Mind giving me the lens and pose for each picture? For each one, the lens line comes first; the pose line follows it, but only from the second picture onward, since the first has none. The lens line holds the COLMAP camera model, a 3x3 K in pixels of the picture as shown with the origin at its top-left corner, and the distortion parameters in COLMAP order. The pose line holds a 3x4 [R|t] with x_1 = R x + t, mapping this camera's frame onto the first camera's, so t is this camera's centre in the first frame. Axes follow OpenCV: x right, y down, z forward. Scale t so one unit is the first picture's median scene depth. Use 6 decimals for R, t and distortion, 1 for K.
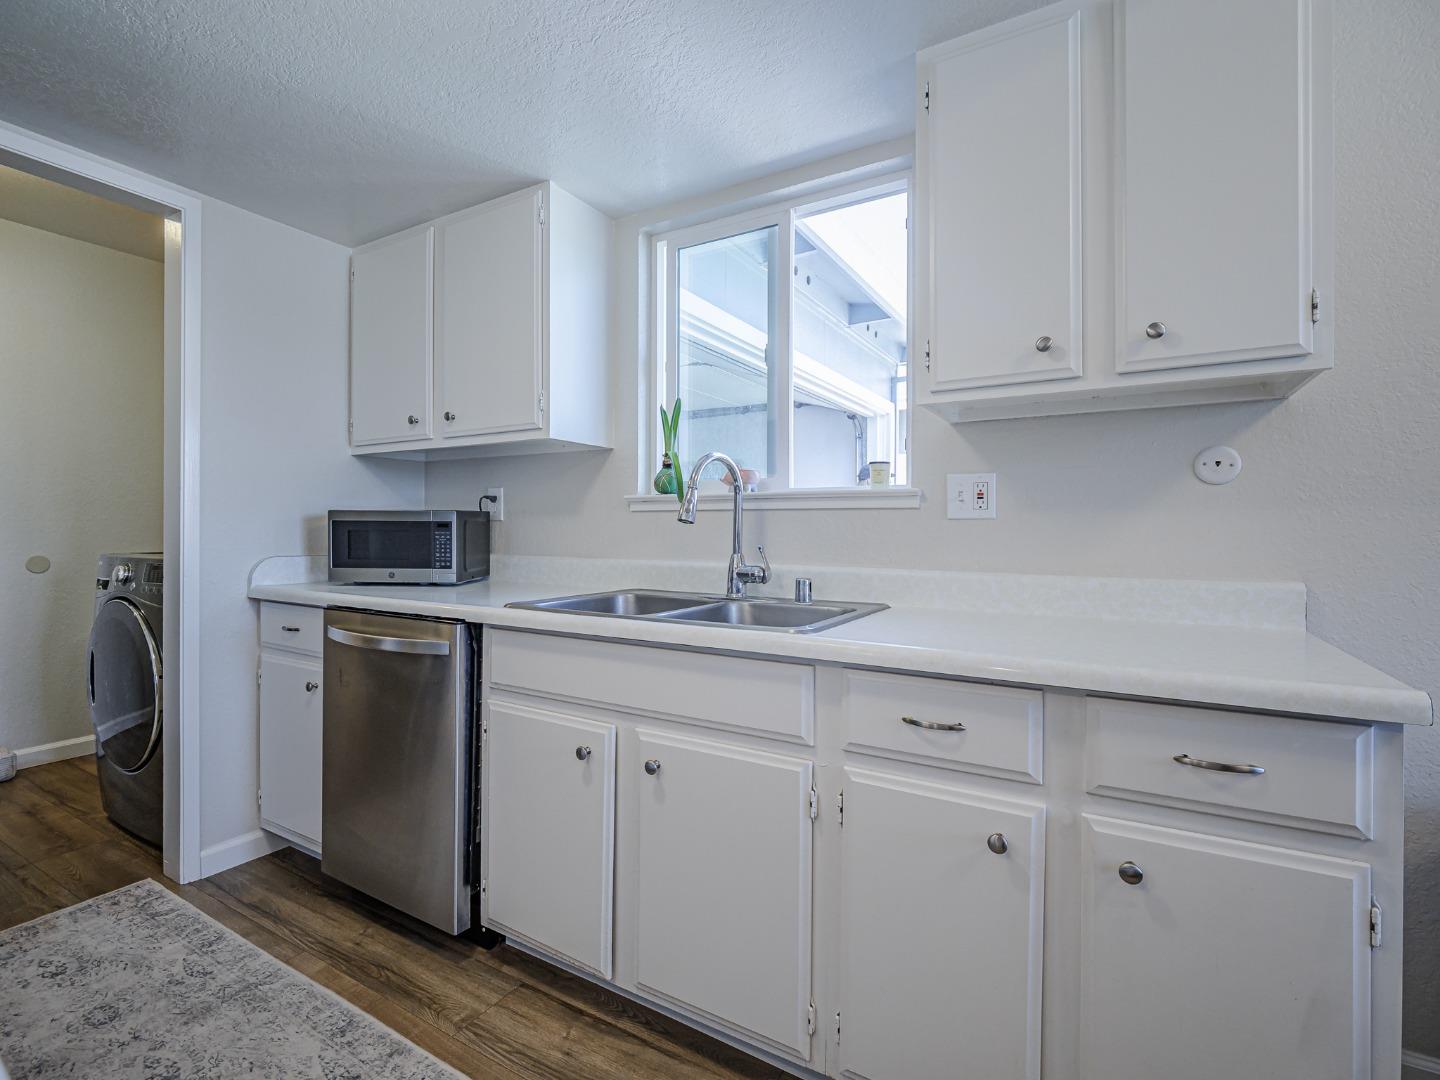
lens RADIAL K [[690.7, 0, 712.6], [0, 690.7, 531.9], [0, 0, 1]] dist [-0.003063, -0.001384]
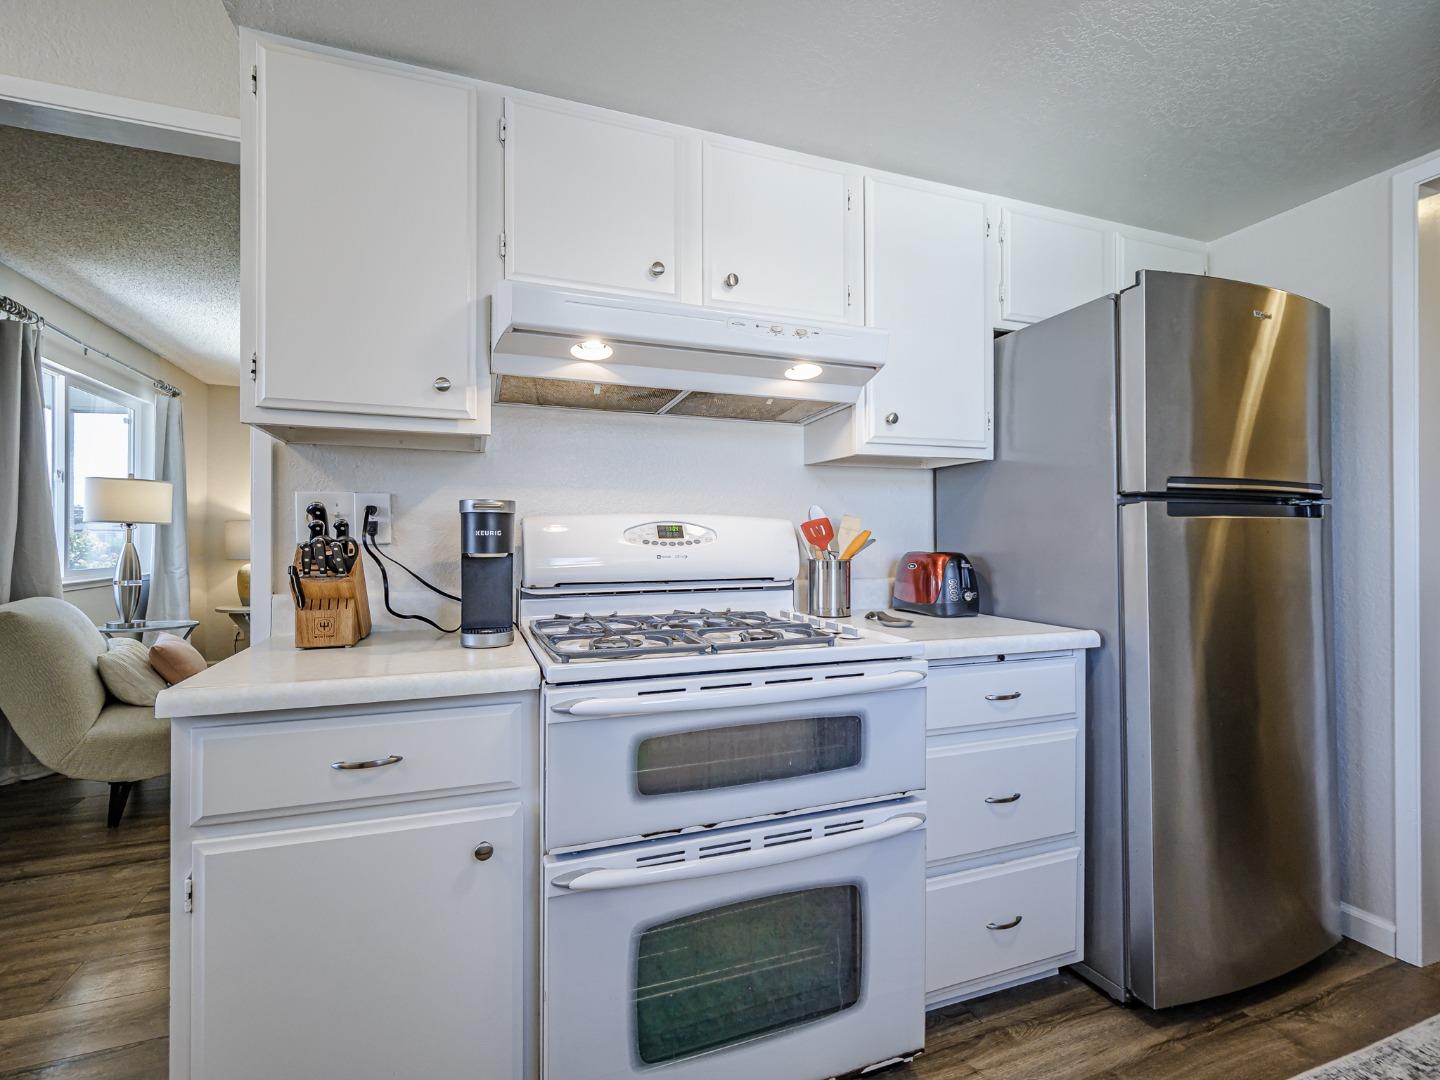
lens RADIAL K [[690.7, 0, 723.1], [0, 690.7, 540.3], [0, 0, 1]] dist [-0.003063, -0.001384]
pose [[0.617391, -0.001530, 0.786655, -0.219907], [0.004573, 0.999988, -0.001645, -0.005419], [-0.786643, 0.004613, 0.617391, 0.119590]]
